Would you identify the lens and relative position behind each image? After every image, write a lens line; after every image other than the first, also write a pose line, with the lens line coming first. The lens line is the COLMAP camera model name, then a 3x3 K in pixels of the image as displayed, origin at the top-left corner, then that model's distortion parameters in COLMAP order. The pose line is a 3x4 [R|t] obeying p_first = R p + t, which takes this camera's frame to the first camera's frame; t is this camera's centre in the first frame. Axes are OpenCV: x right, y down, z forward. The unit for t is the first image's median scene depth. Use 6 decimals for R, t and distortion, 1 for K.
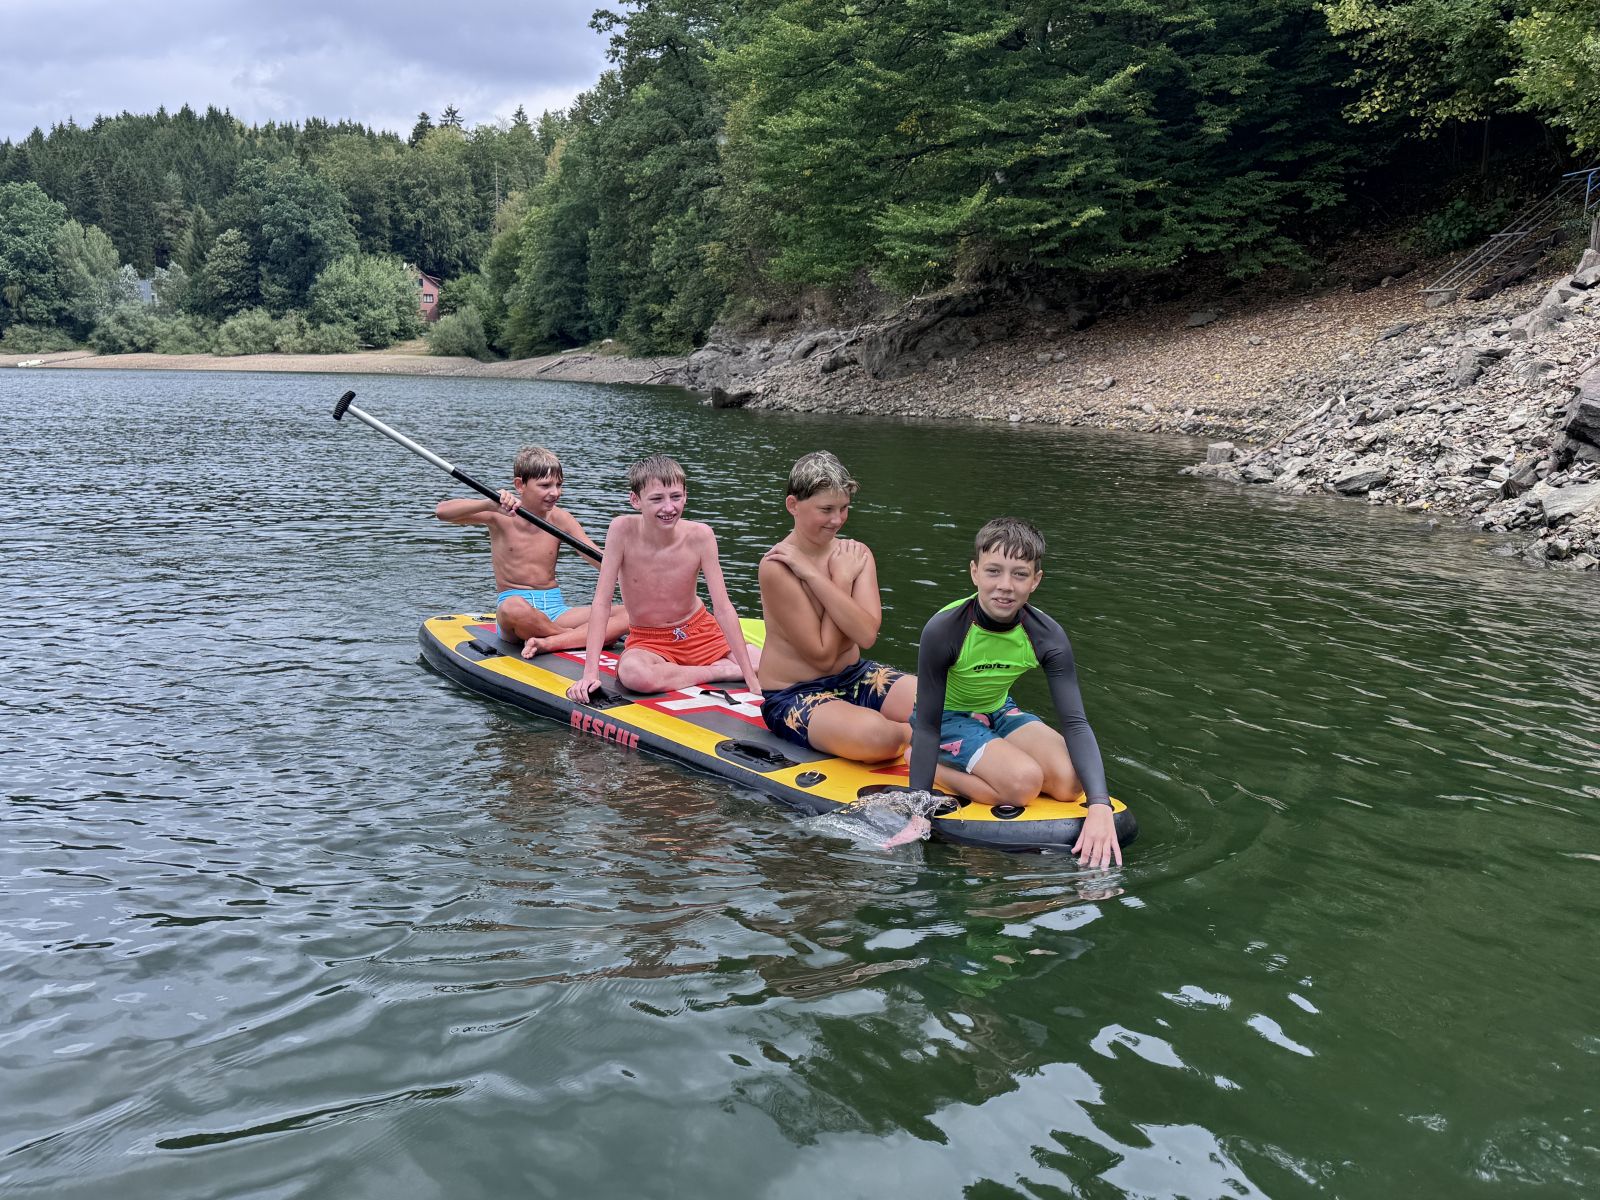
lens RADIAL K [[1284.7, 0, 802.0], [0, 1284.7, 612.1], [0, 0, 1]] dist [0.086847, -0.091527]
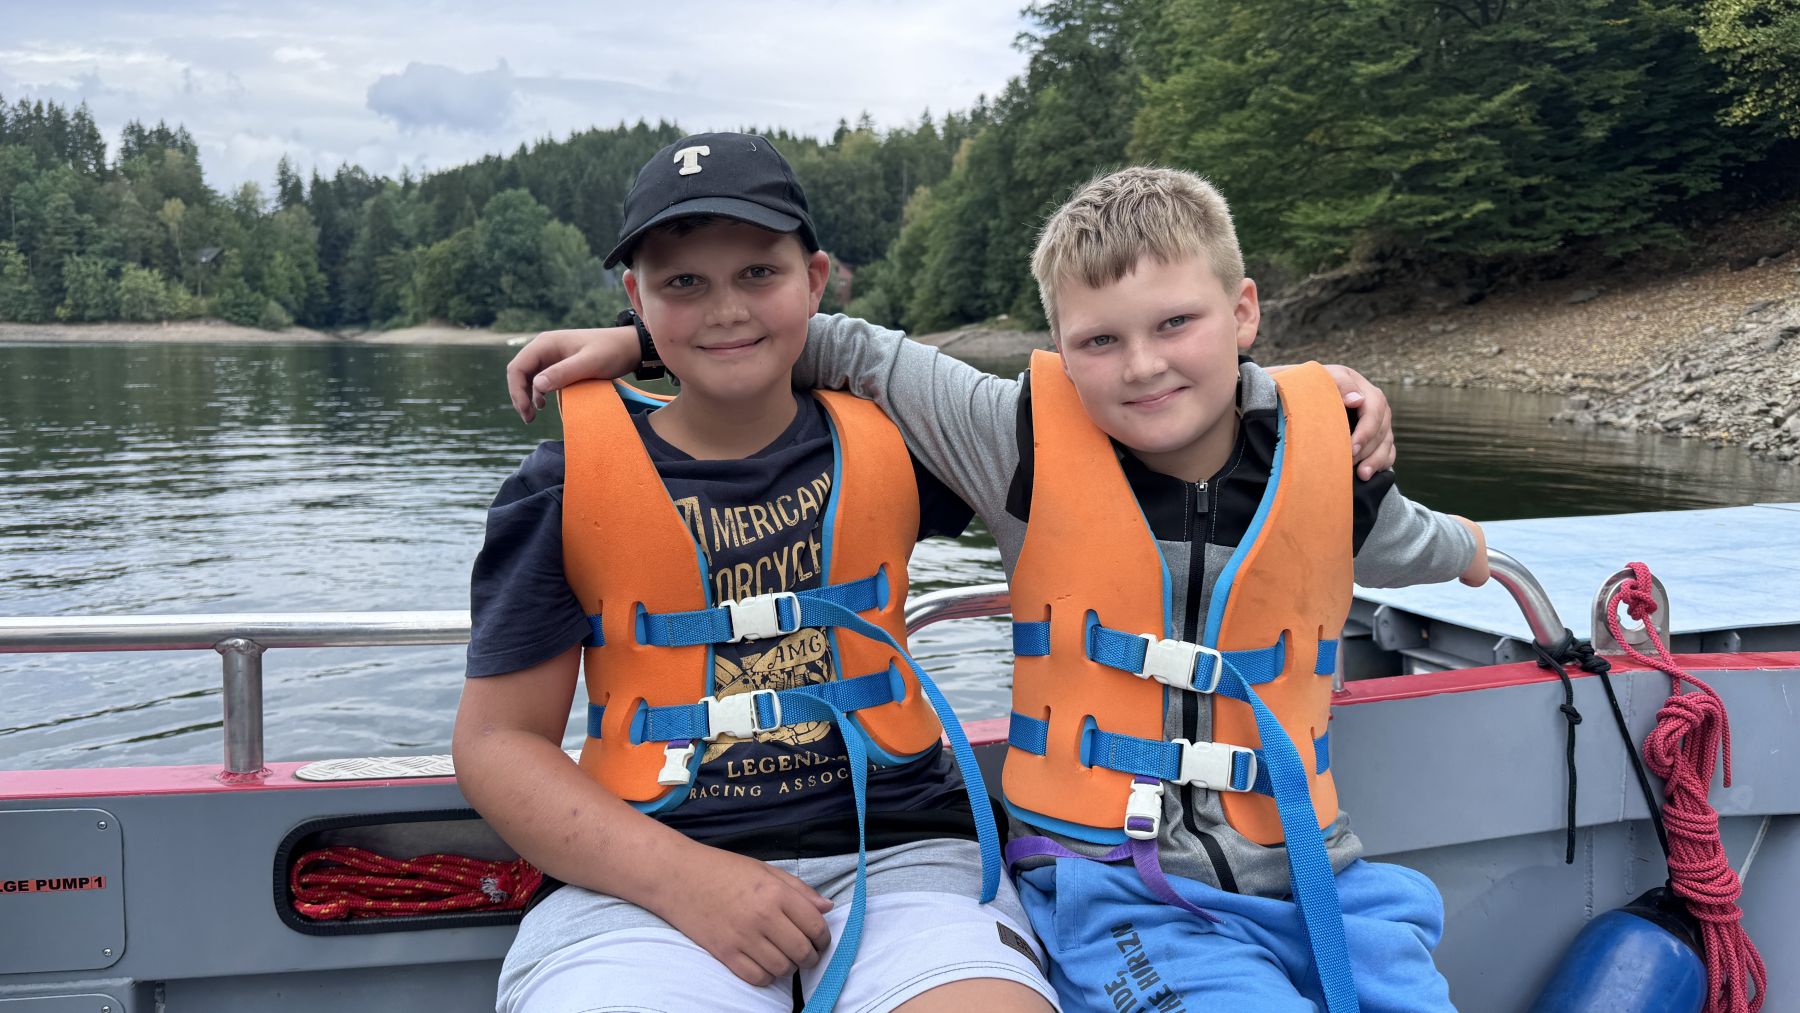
lens RADIAL K [[1239.7, 0, 900.7], [0, 1239.7, 523.3], [0, 0, 1]] dist [0.030175, -0.052964]
pose [[0.976552, 0.025396, -0.213776, -0.038736], [-0.033813, 0.998787, -0.035808, 0.033378], [0.212608, 0.042196, 0.976226, -0.185116]]
